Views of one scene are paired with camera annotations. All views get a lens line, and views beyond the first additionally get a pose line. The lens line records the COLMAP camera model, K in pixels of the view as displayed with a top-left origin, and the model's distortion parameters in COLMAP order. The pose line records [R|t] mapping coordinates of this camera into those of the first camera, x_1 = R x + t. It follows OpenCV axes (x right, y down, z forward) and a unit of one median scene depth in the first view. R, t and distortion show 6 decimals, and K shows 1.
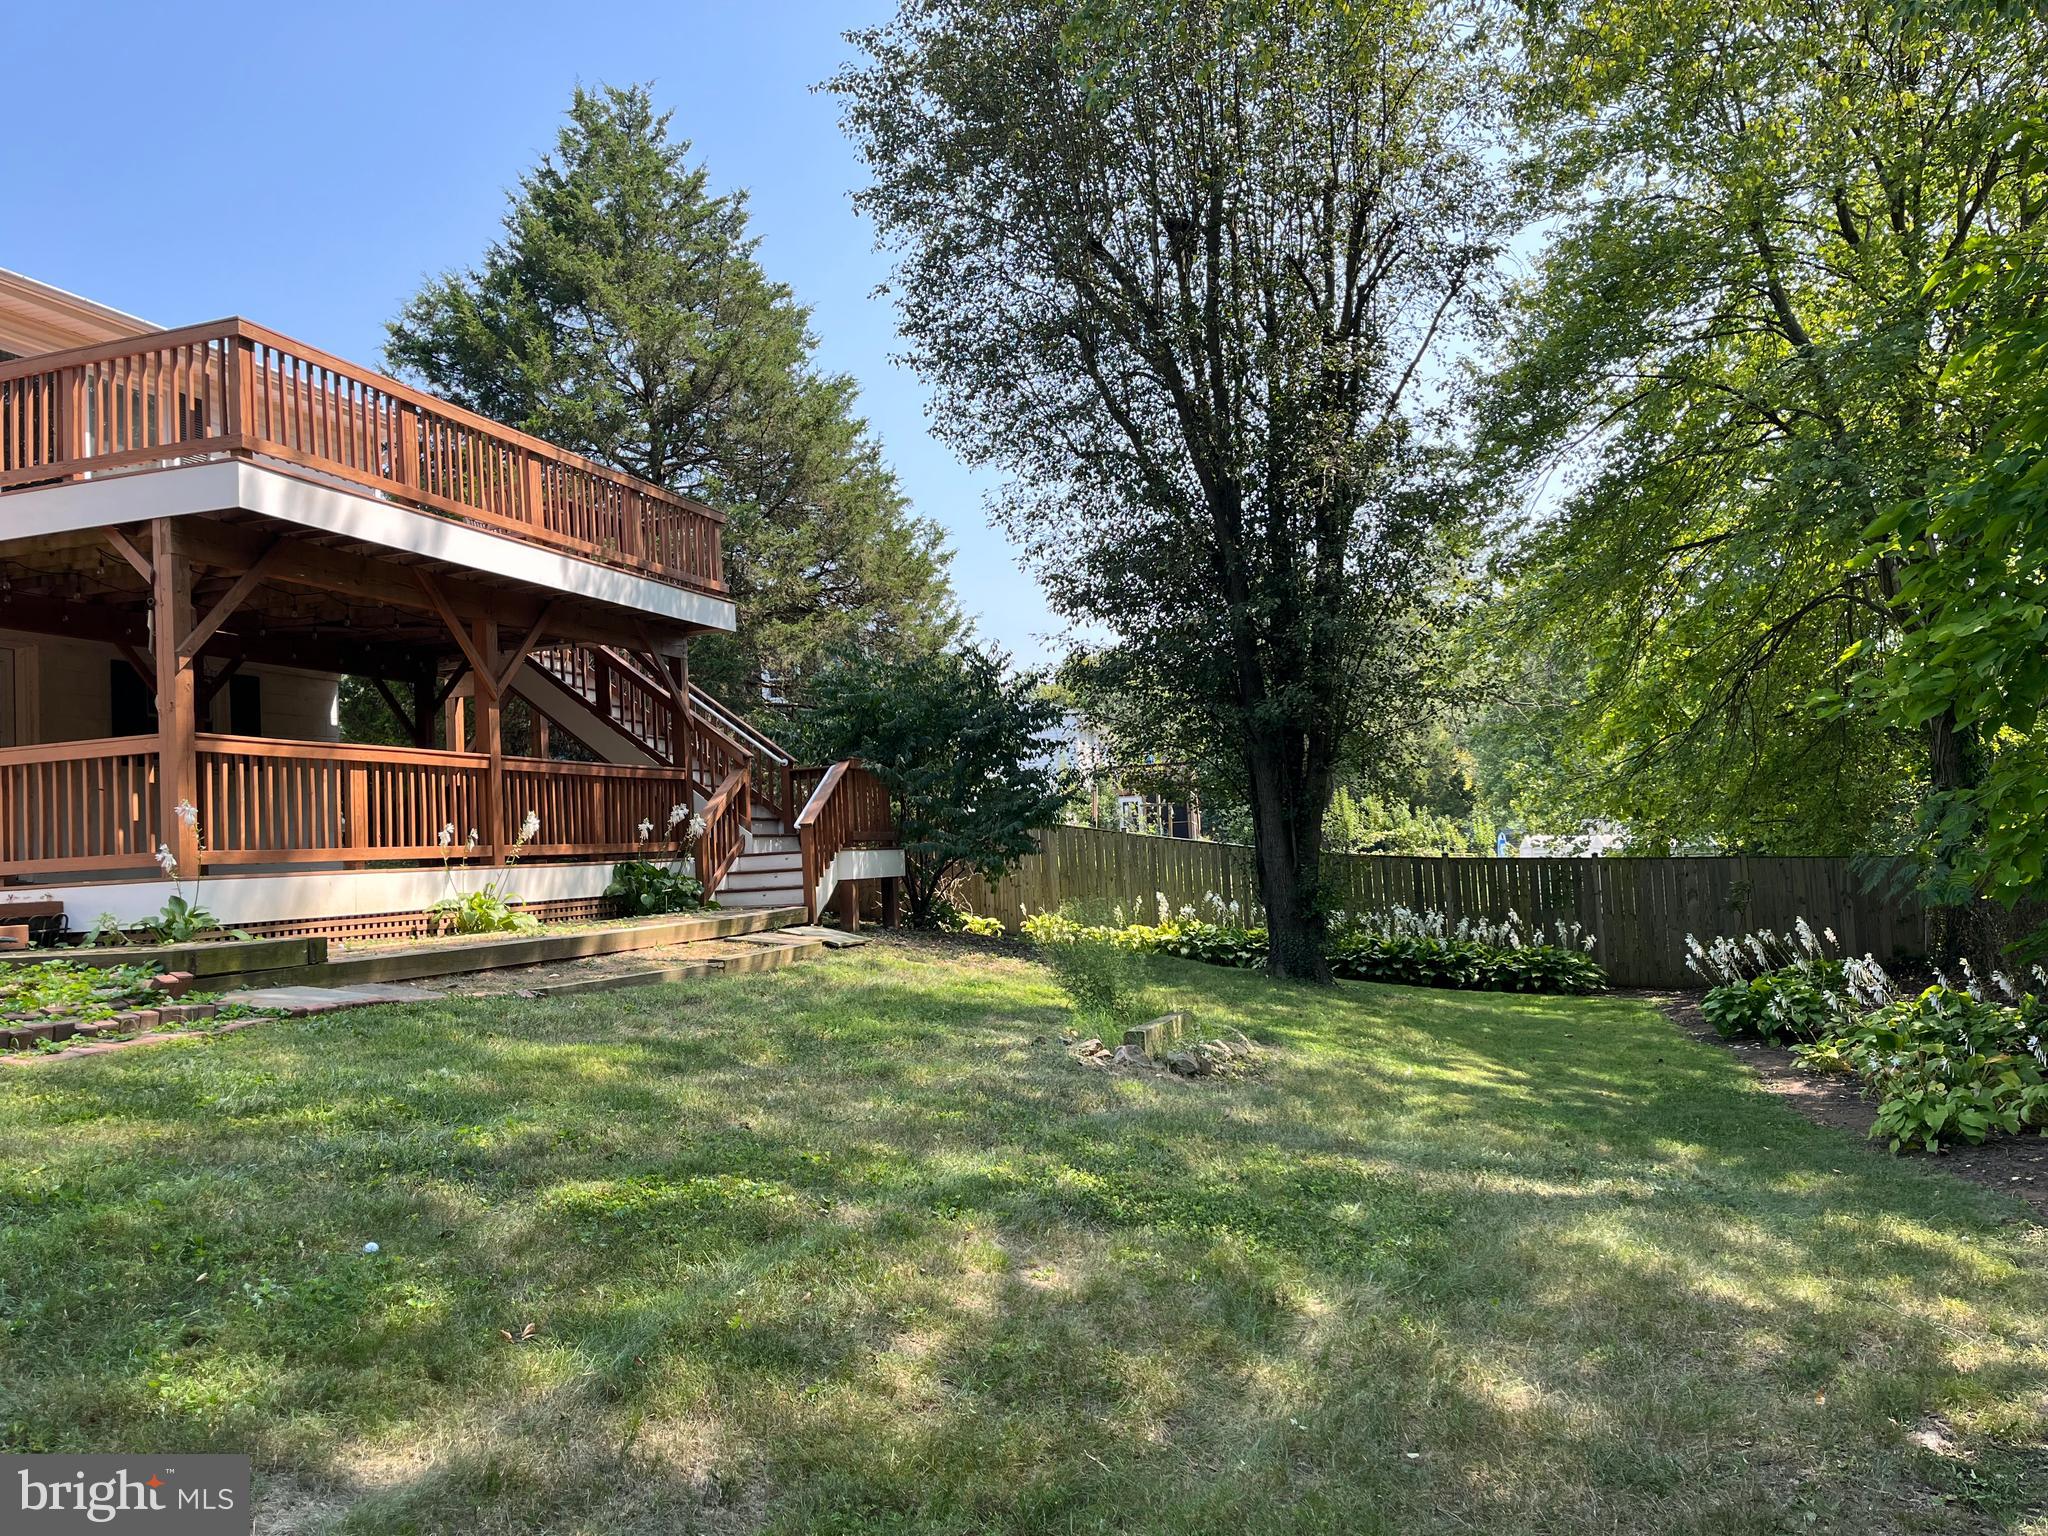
lens RADIAL K [[1537.9, 0, 1033.4], [0, 1537.9, 767.5], [0, 0, 1]] dist [0.073864, -0.099337]
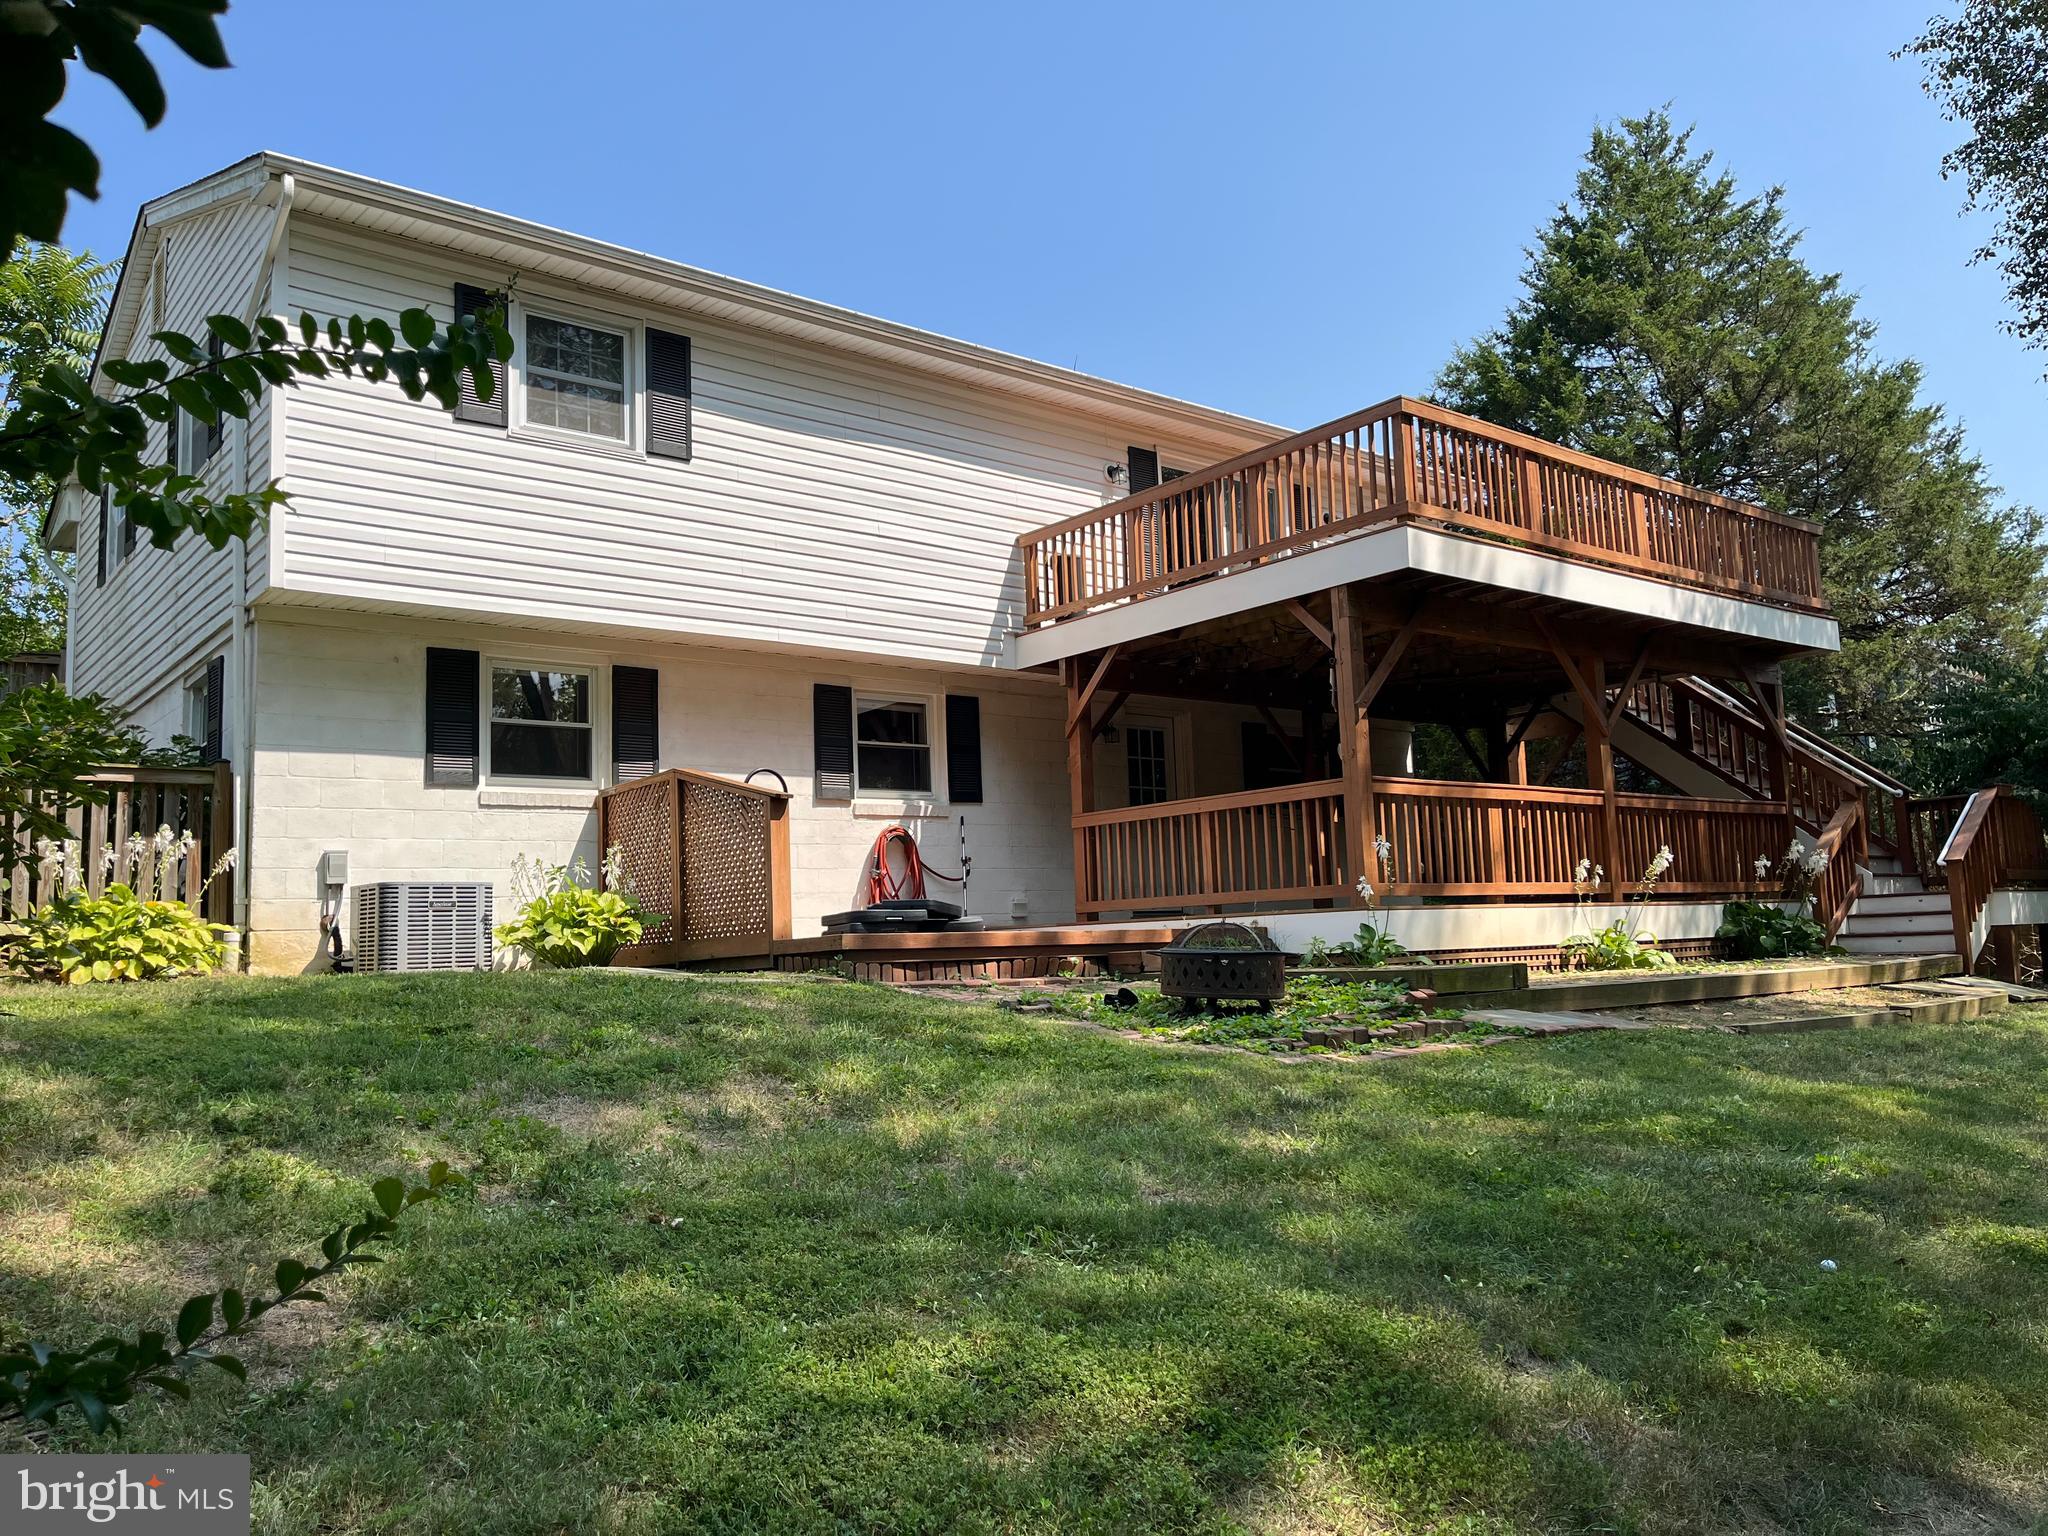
lens RADIAL K [[1537.9, 0, 1033.4], [0, 1537.9, 767.5], [0, 0, 1]] dist [0.073864, -0.099337]
pose [[0.837304, -0.044297, -0.544940, -0.110277], [0.025242, 0.998782, -0.042405, 0.009301], [0.546155, 0.021750, 0.837402, -0.037402]]
